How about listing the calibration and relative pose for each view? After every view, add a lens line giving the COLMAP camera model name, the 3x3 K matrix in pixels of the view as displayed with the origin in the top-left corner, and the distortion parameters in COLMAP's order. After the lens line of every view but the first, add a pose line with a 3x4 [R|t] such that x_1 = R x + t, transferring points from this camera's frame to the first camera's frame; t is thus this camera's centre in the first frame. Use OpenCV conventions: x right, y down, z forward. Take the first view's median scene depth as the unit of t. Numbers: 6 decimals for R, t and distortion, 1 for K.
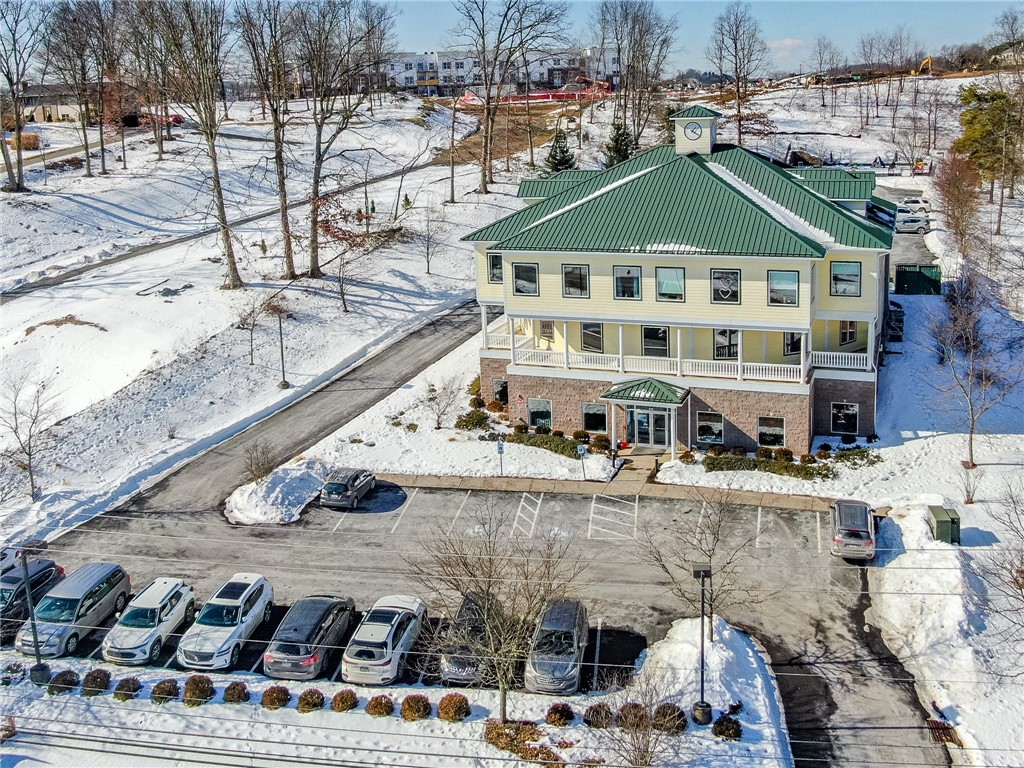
lens RADIAL K [[976.4, 0, 551.1], [0, 976.4, 269.2], [0, 0, 1]] dist [-0.029061, 0.014585]
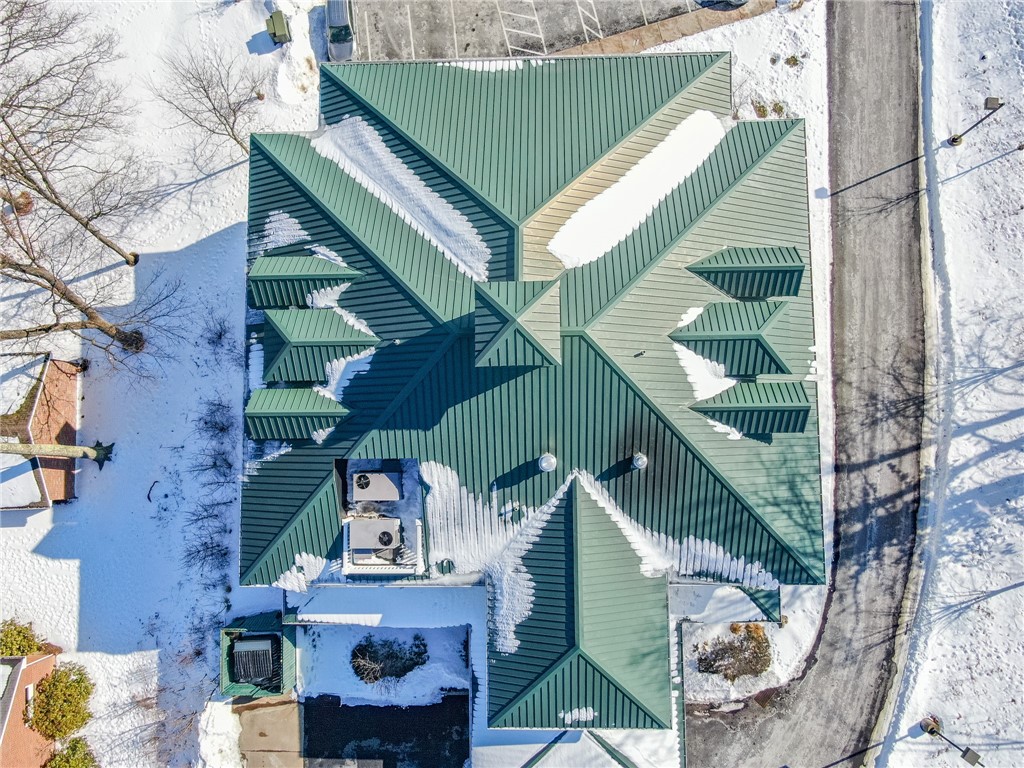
lens RADIAL K [[749.0, 0, 519.1], [0, 749.0, 384.7], [0, 0, 1]] dist [-0.016034, 0.004132]
pose [[-0.933825, 0.355611, 0.038888, 0.170656], [0.007629, -0.088885, 0.996013, -0.669435], [0.357650, 0.930398, 0.080290, 1.180567]]
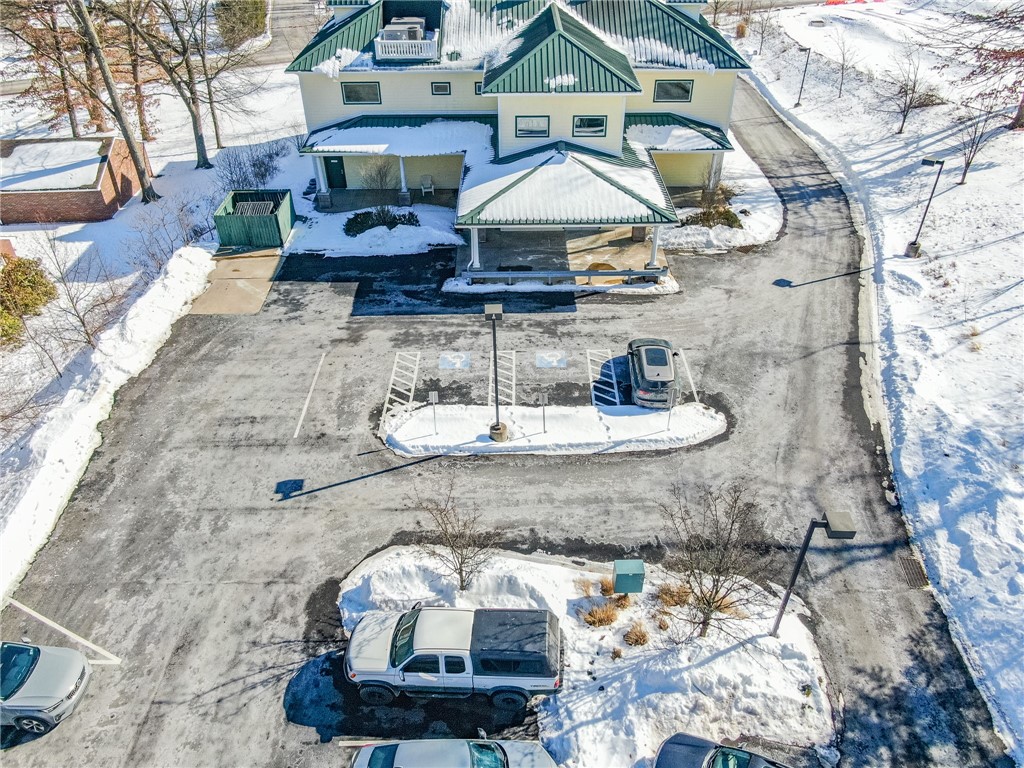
lens RADIAL K [[749.0, 0, 519.1], [0, 749.0, 384.7], [0, 0, 1]] dist [-0.016034, 0.004132]
pose [[-0.936492, 0.241183, -0.254583, 0.509382], [-0.026668, 0.674874, 0.737451, -0.427971], [0.349672, 0.697407, -0.625582, 2.067864]]
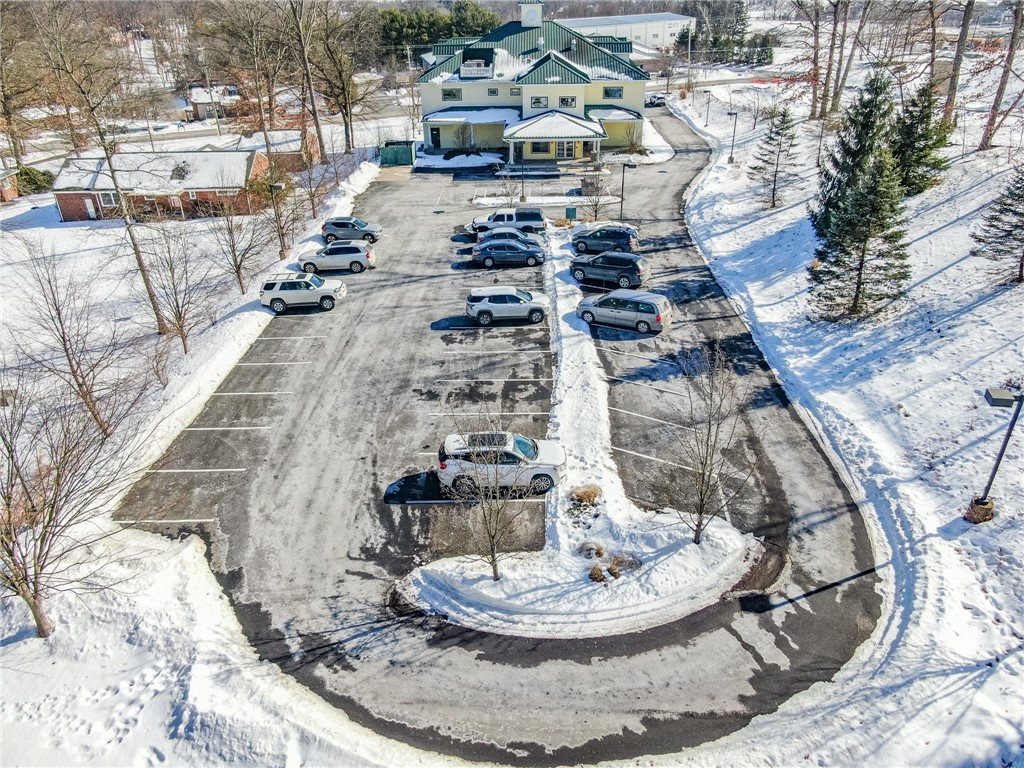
lens RADIAL K [[749.0, 0, 519.1], [0, 749.0, 384.7], [0, 0, 1]] dist [-0.016034, 0.004132]
pose [[-0.942912, 0.200934, -0.265597, 0.781902], [-0.015166, 0.770757, 0.636949, -0.566897], [0.332696, 0.604615, -0.723709, 2.802552]]
